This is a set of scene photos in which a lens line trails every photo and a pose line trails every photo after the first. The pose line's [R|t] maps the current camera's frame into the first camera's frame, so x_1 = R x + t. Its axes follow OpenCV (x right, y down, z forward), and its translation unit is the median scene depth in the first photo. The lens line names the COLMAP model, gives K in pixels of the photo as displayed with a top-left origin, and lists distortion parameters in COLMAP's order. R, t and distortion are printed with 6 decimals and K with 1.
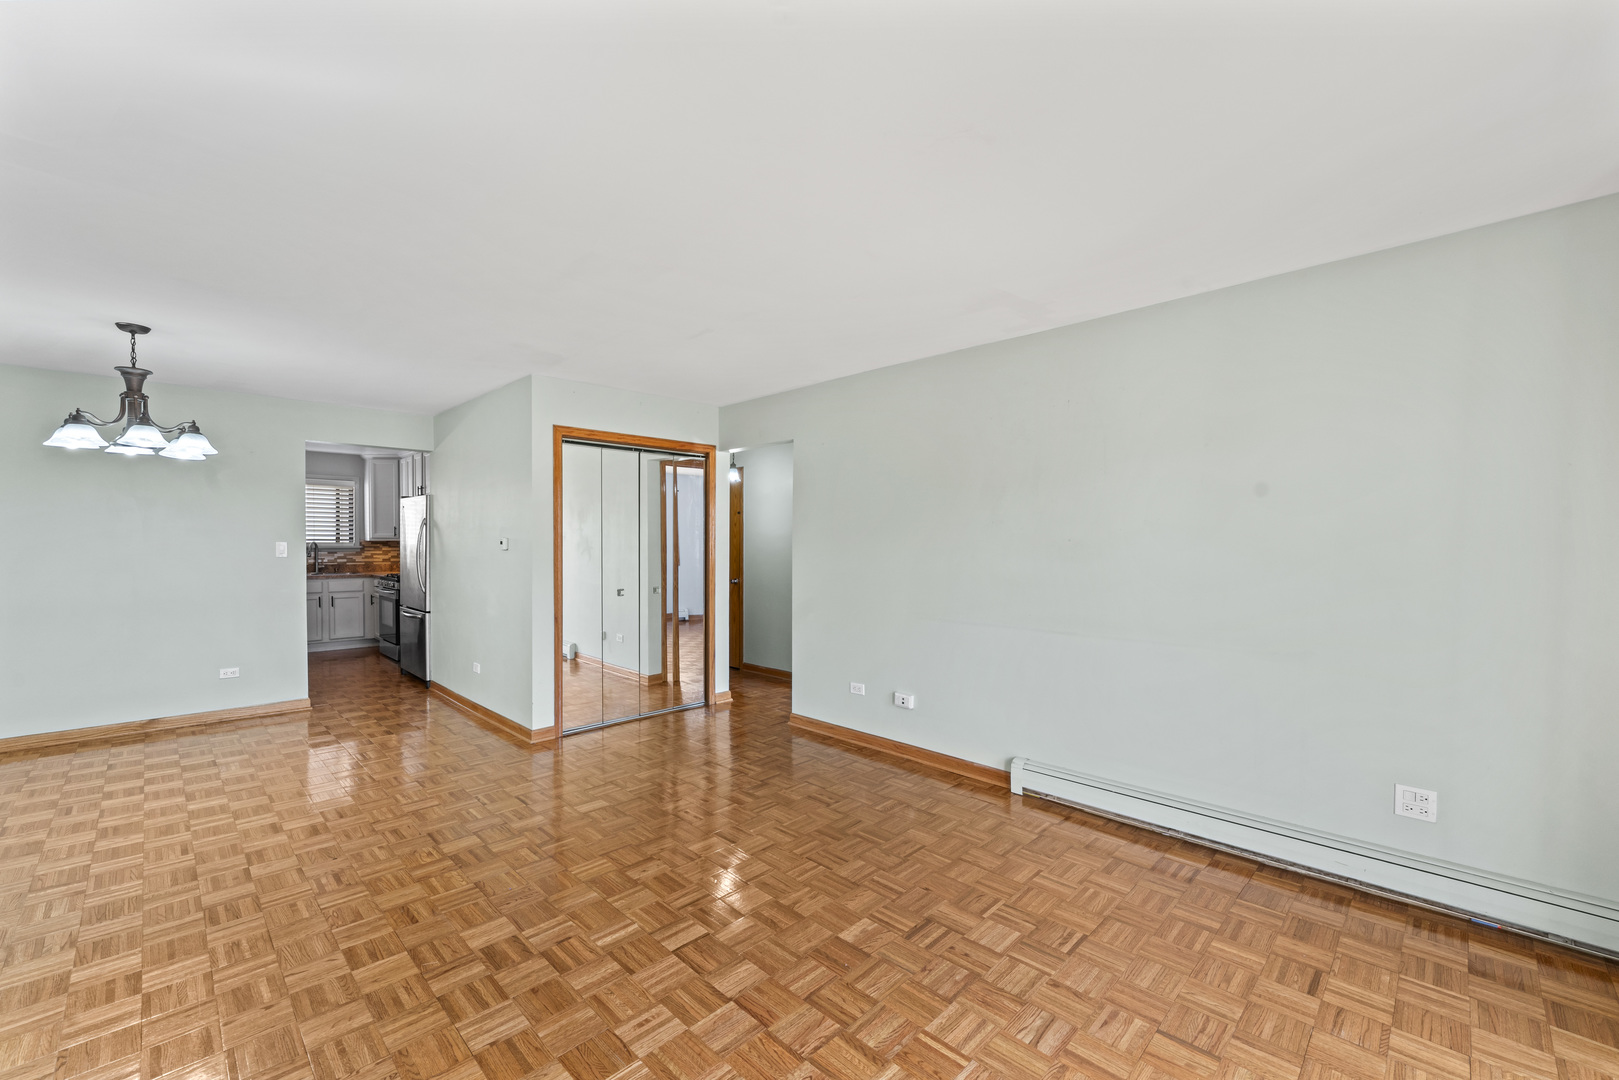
lens RADIAL K [[663.0, 0, 808.6], [0, 663.0, 545.9], [0, 0, 1]] dist [-0.001726, -0.000250]
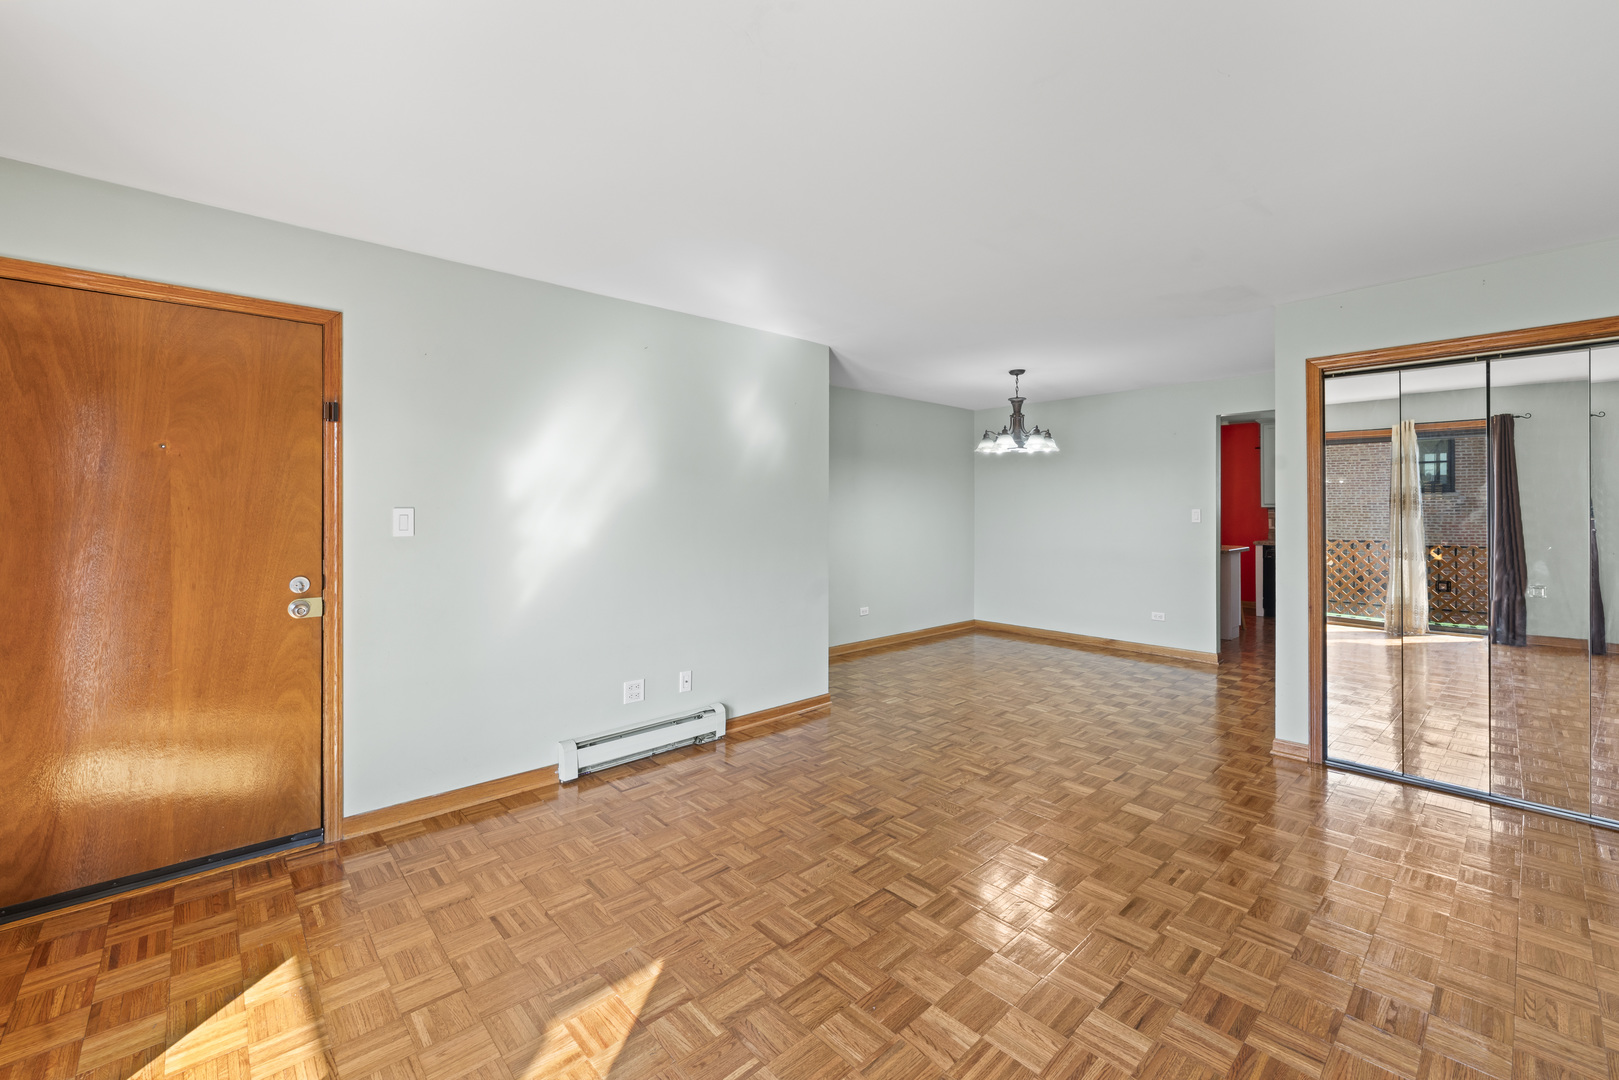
lens RADIAL K [[663.0, 0, 801.2], [0, 663.0, 517.9], [0, 0, 1]] dist [-0.001726, -0.000250]
pose [[-0.061646, 0.010818, -0.998039, 0.248440], [-0.004091, 0.999930, 0.011091, -0.001549], [0.998090, 0.004767, -0.061598, 0.262831]]
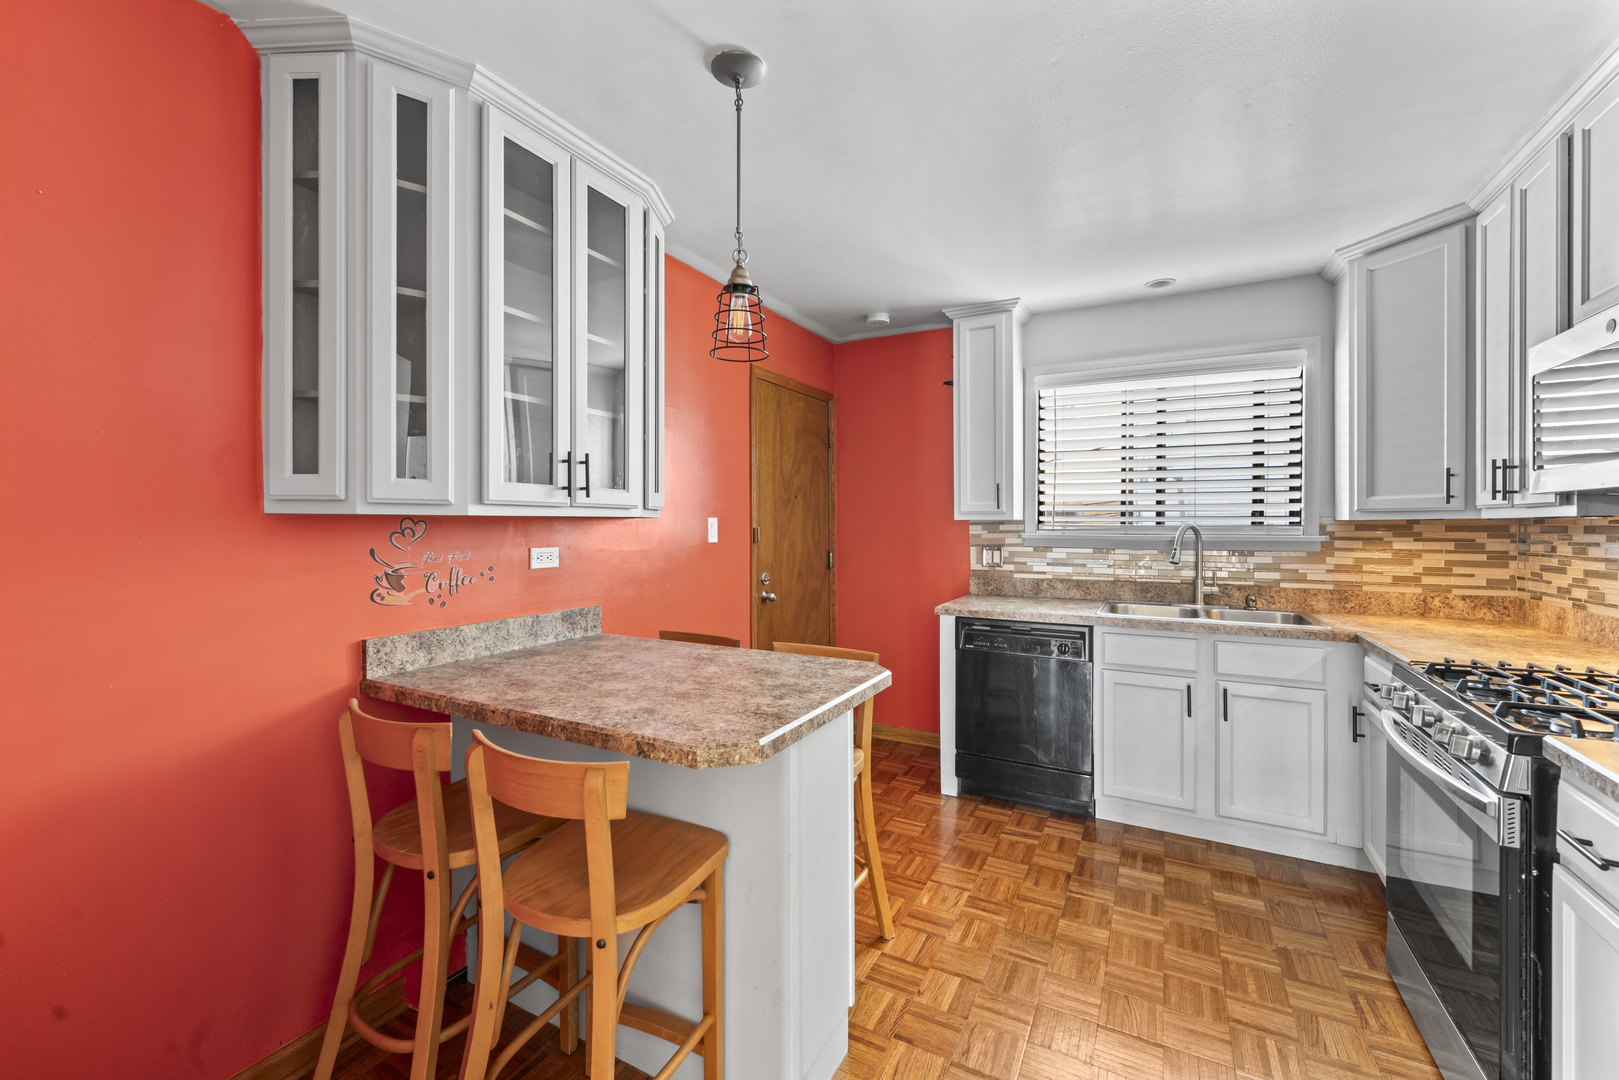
lens RADIAL K [[663.0, 0, 810.7], [0, 663.0, 531.5], [0, 0, 1]] dist [-0.001726, -0.000250]
pose [[0.290212, 0.010052, -0.956910, -0.473589], [-0.008537, 0.999932, 0.007915, -0.002814], [0.956924, 0.005873, 0.290278, 0.721105]]
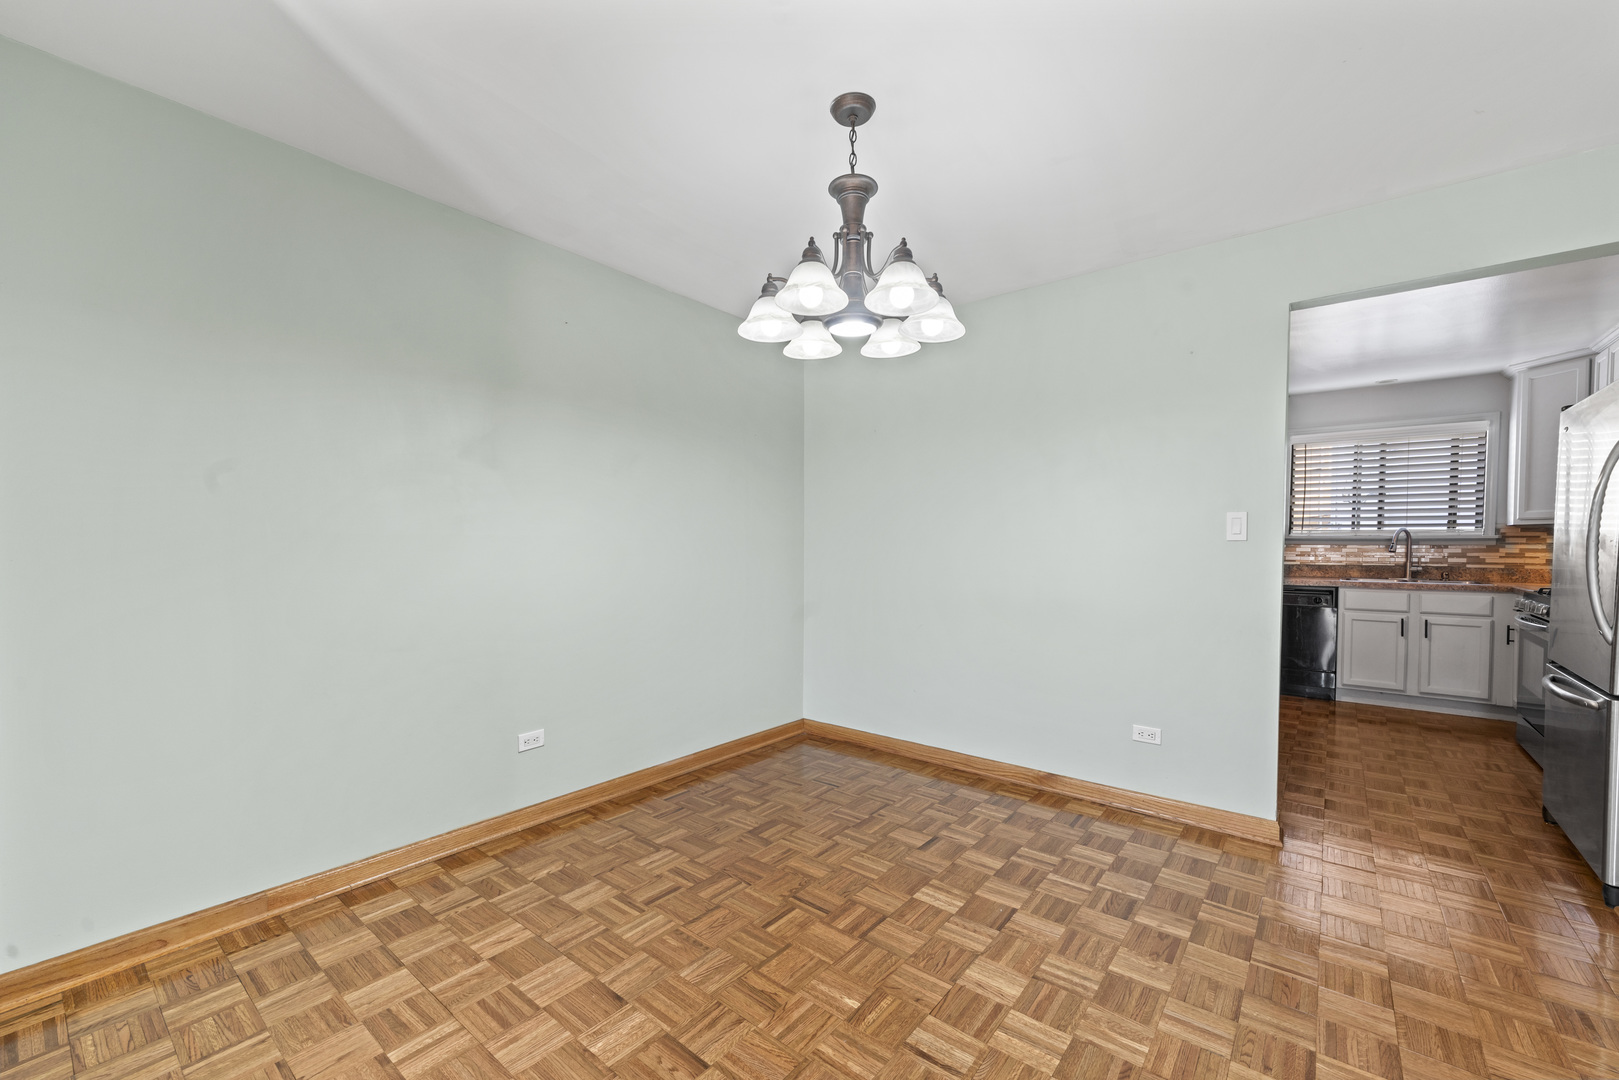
lens RADIAL K [[663.0, 0, 801.5], [0, 663.0, 570.9], [0, 0, 1]] dist [-0.001726, -0.000250]
pose [[0.106342, 0.038035, -0.993602, -0.204333], [-0.008820, 0.999265, 0.037308, 0.016338], [0.994290, 0.004796, 0.106599, 0.398823]]
